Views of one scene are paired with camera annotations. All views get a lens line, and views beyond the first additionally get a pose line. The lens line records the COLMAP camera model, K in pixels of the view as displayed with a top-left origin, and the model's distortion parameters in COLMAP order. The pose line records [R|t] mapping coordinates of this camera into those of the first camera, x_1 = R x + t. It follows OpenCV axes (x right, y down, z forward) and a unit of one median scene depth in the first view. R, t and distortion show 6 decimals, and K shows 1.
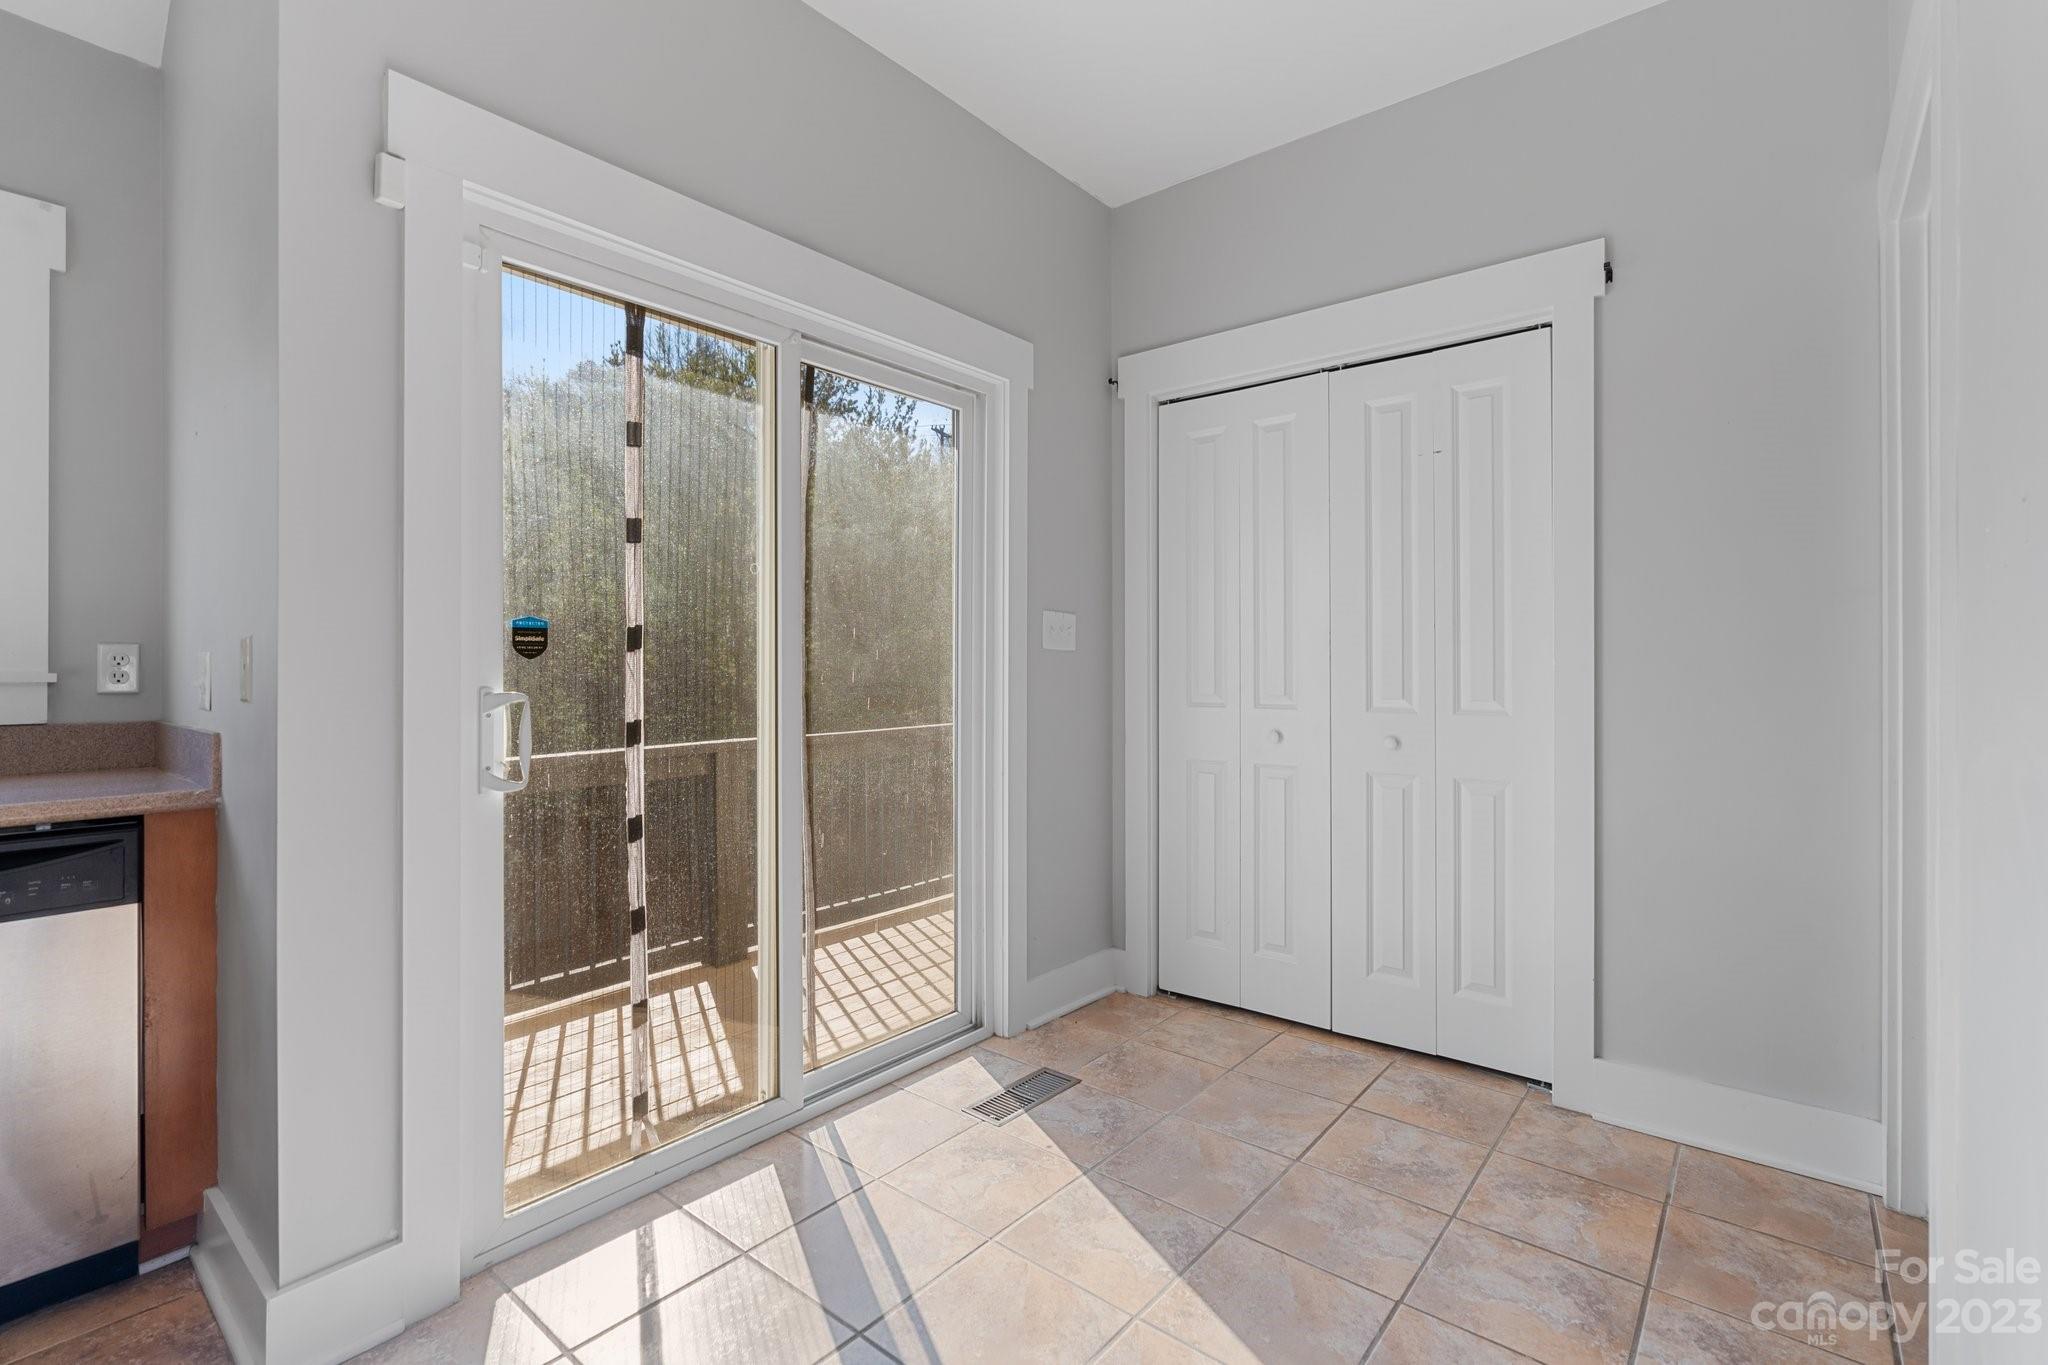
lens RADIAL K [[929.3, 0, 1020.6], [0, 929.3, 669.1], [0, 0, 1]] dist [-0.009653, 0.003991]
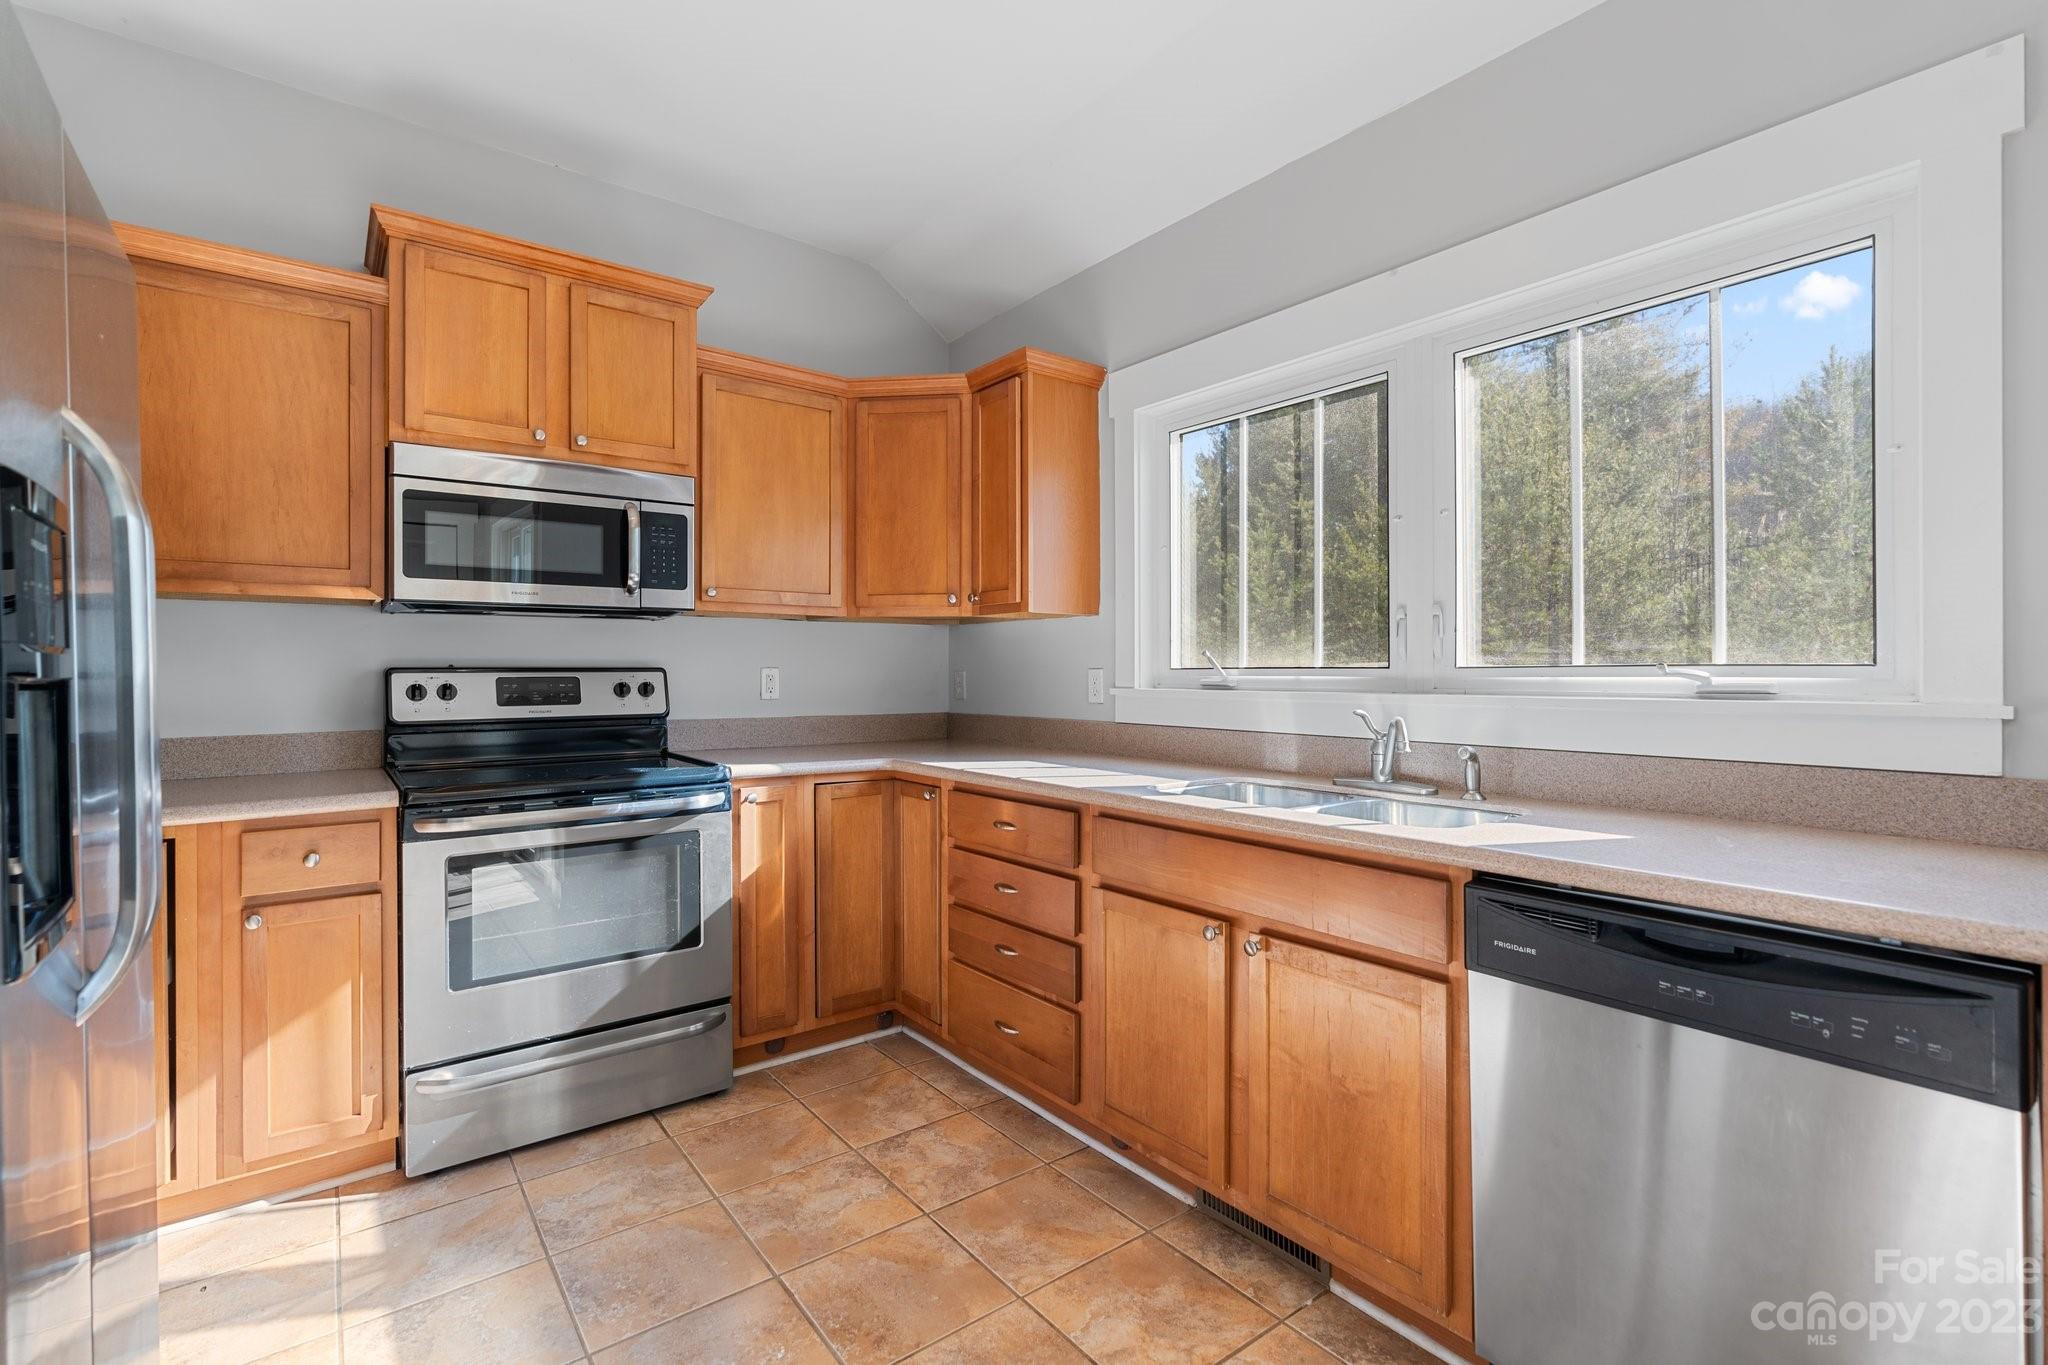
lens RADIAL K [[929.3, 0, 1033.6], [0, 929.3, 665.3], [0, 0, 1]] dist [-0.009653, 0.003991]
pose [[-0.211292, -0.003325, -0.977417, -0.155126], [0.004831, 0.999978, -0.004446, -0.020978], [0.977411, -0.005662, -0.211271, 0.325973]]
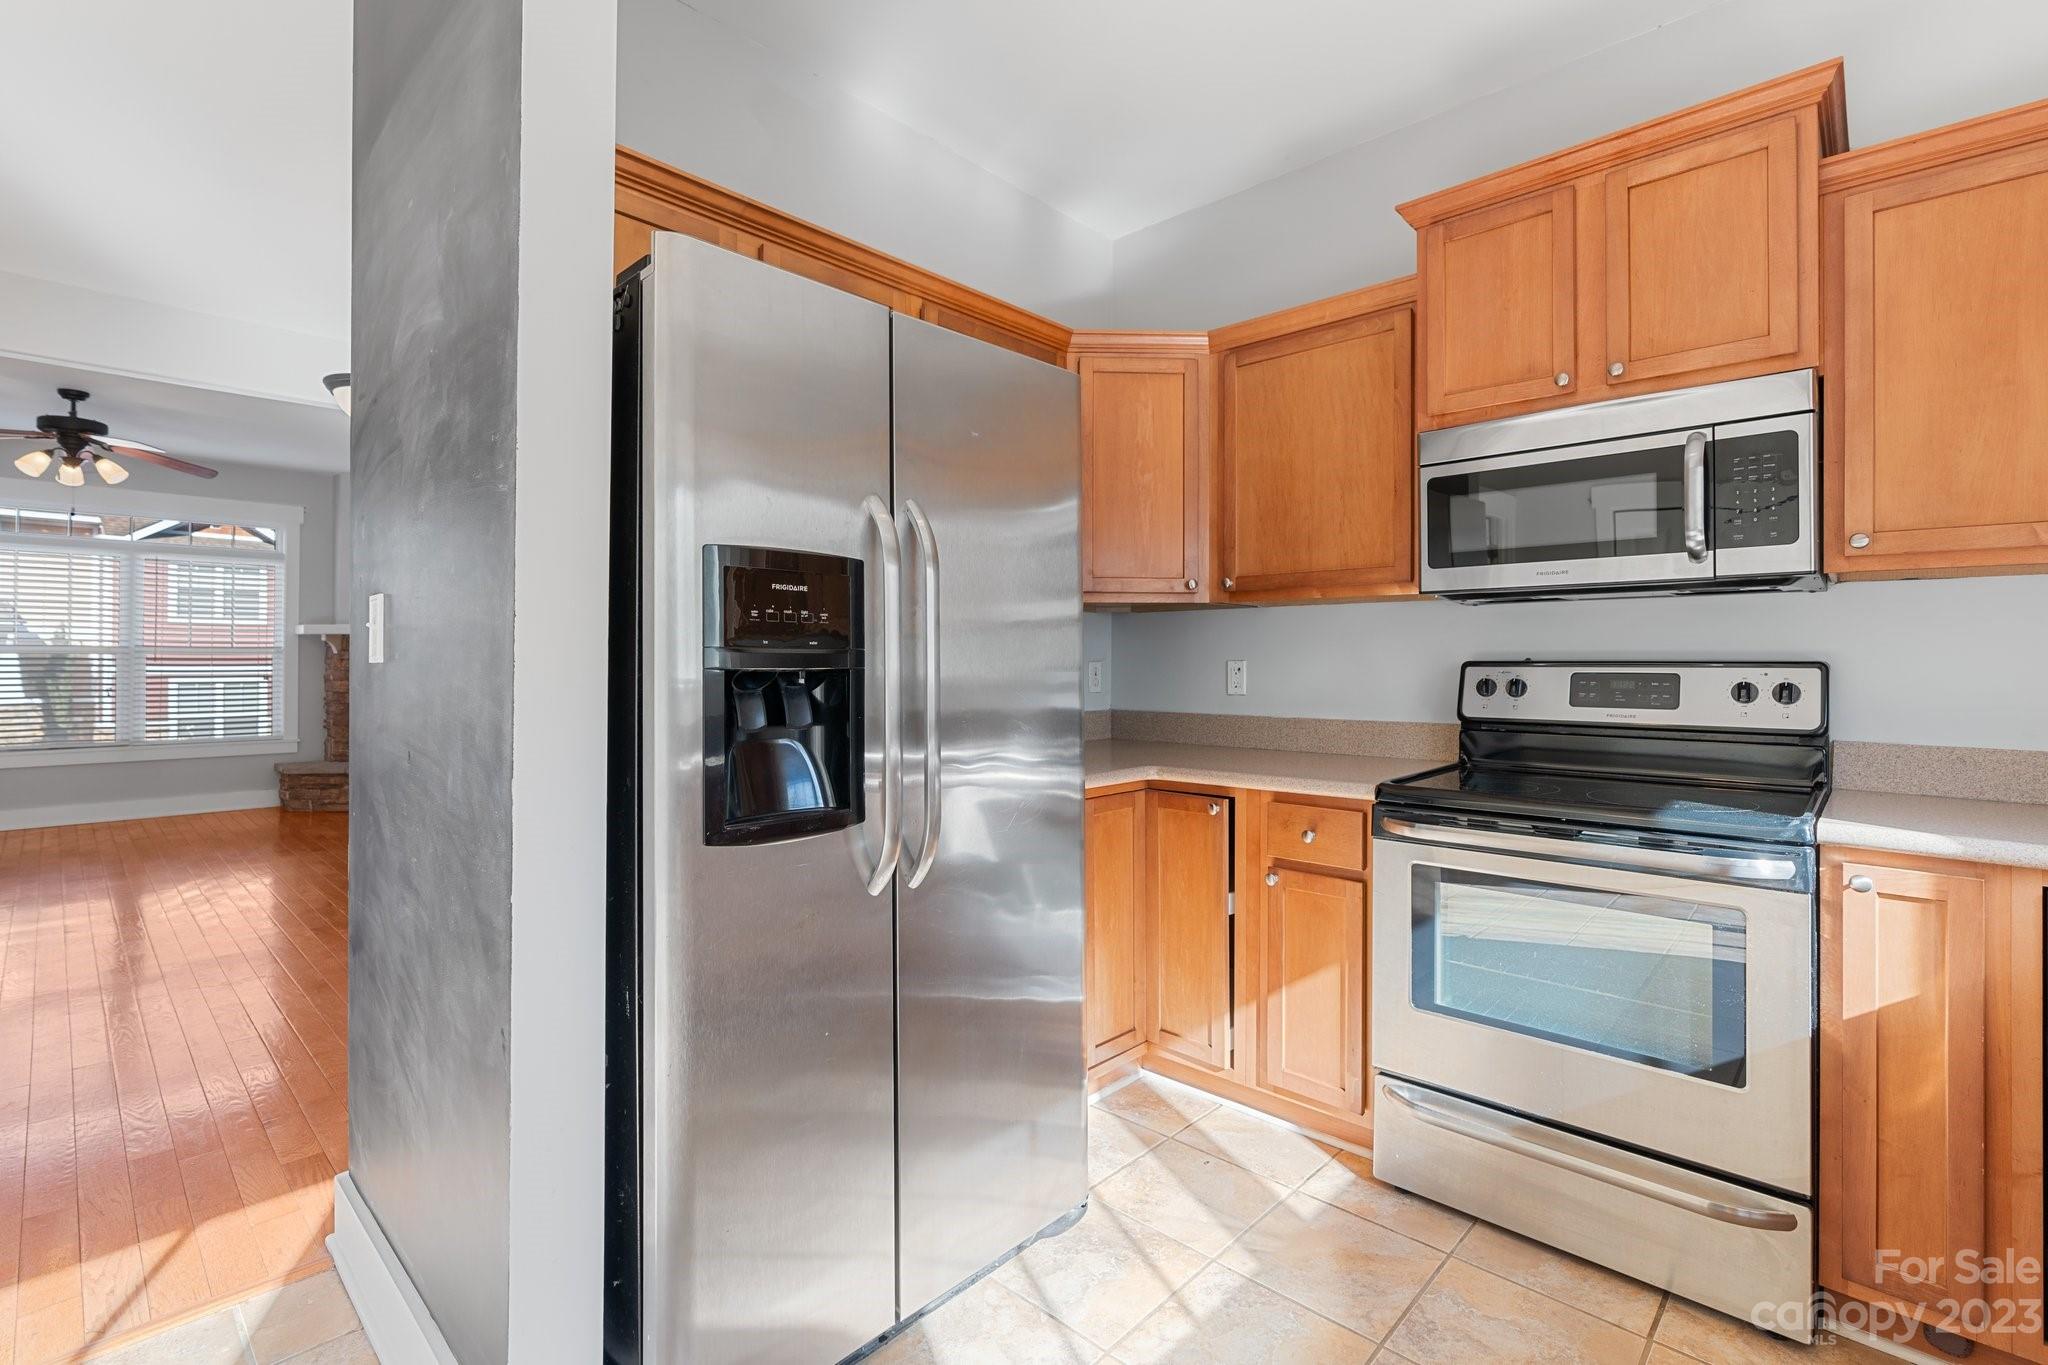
lens RADIAL K [[929.3, 0, 1030.7], [0, 929.3, 666.7], [0, 0, 1]] dist [-0.009653, 0.003991]
pose [[-0.998320, -0.000649, 0.057941, -0.588247], [-0.000383, 0.999989, 0.004600, -0.024832], [-0.057944, 0.004570, -0.998309, 0.440036]]
